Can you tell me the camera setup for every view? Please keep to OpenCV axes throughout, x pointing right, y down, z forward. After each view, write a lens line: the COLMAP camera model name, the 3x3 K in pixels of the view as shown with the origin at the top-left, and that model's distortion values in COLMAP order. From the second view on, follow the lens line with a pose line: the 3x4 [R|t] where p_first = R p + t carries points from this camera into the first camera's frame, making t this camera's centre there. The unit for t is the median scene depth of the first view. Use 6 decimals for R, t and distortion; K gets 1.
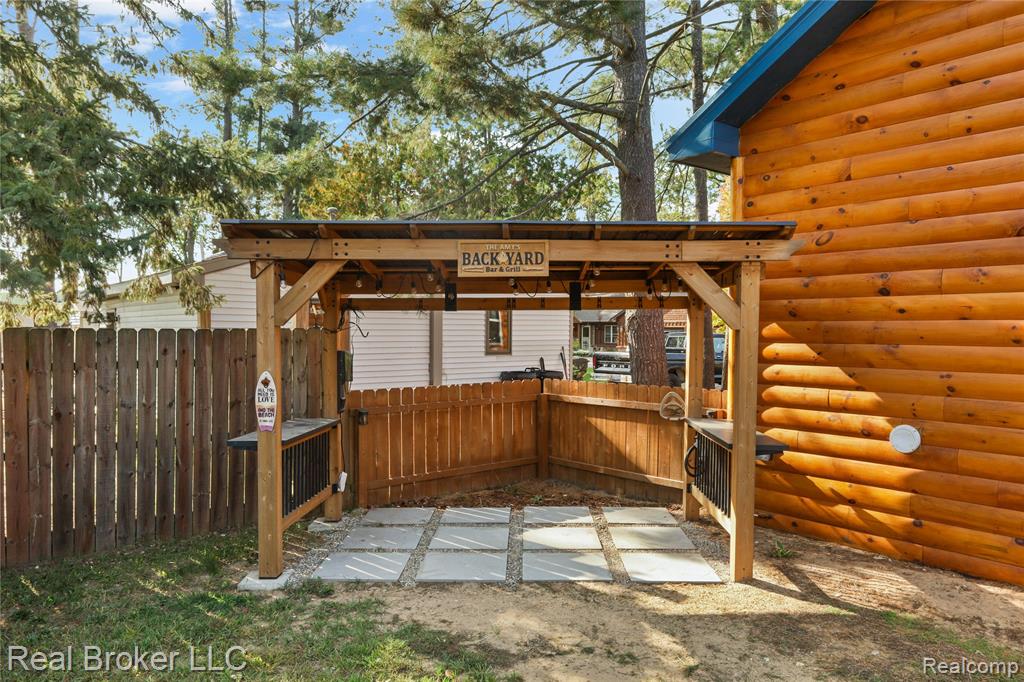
lens RADIAL K [[709.7, 0, 512.0], [0, 709.7, 341.0], [0, 0, 1]] dist [0.003421, 0.000210]
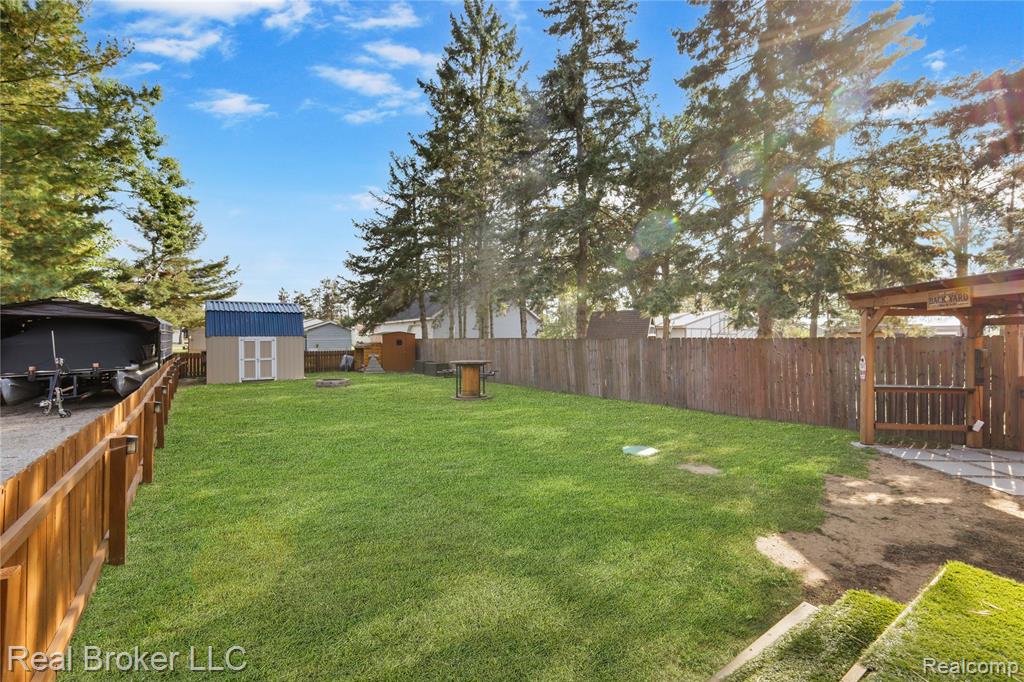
lens RADIAL K [[444.2, 0, 512.9], [0, 444.2, 335.7], [0, 0, 1]] dist [0.000365, -0.000109]
pose [[-0.086029, -0.007366, -0.996265, 1.112080], [-0.009217, 0.999936, -0.006598, -0.001851], [0.996250, 0.008615, -0.086092, -0.028593]]
